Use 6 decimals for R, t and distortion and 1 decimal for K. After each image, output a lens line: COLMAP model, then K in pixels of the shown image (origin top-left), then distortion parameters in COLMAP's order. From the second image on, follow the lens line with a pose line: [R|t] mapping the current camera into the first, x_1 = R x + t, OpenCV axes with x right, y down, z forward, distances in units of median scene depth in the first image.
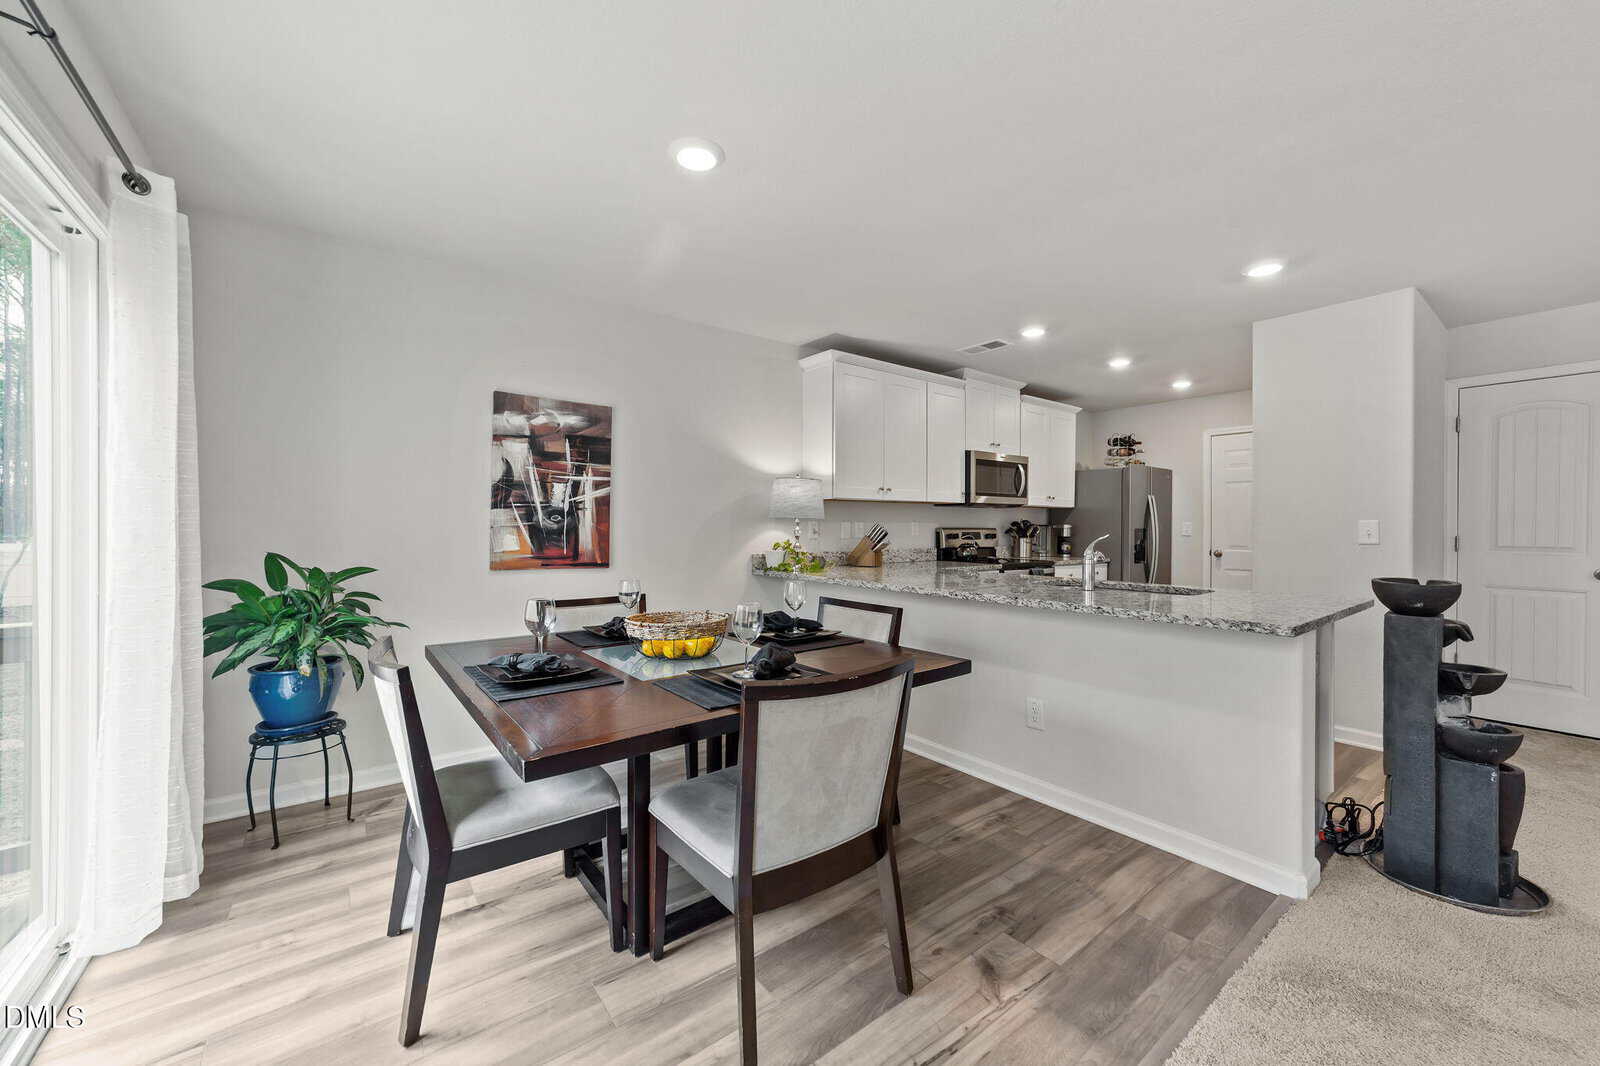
lens RADIAL K [[610.7, 0, 804.5], [0, 610.7, 527.3], [0, 0, 1]] dist [-0.020015, 0.009004]
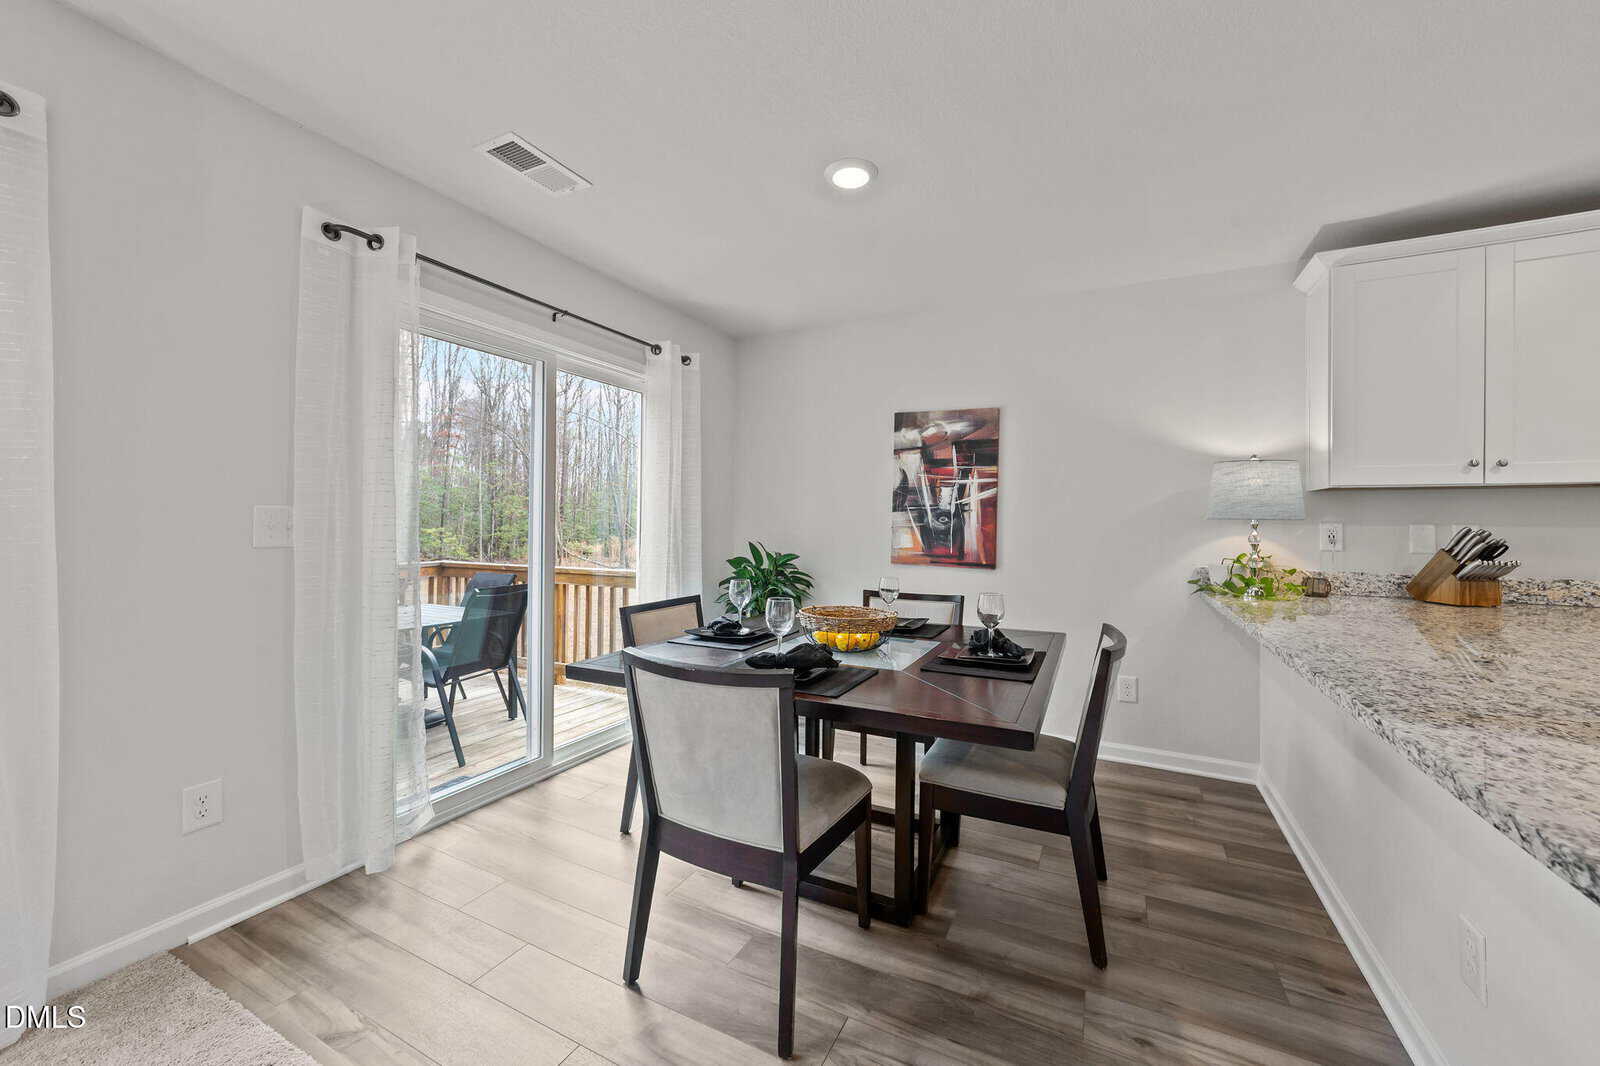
lens RADIAL K [[614.9, 0, 800.0], [0, 614.9, 519.2], [0, 0, 1]] dist [-0.020960, 0.009240]
pose [[0.432418, -0.004336, -0.901663, 0.380265], [-0.011182, 0.999886, -0.010170, -0.001526], [0.901604, 0.014480, 0.432321, 0.242113]]
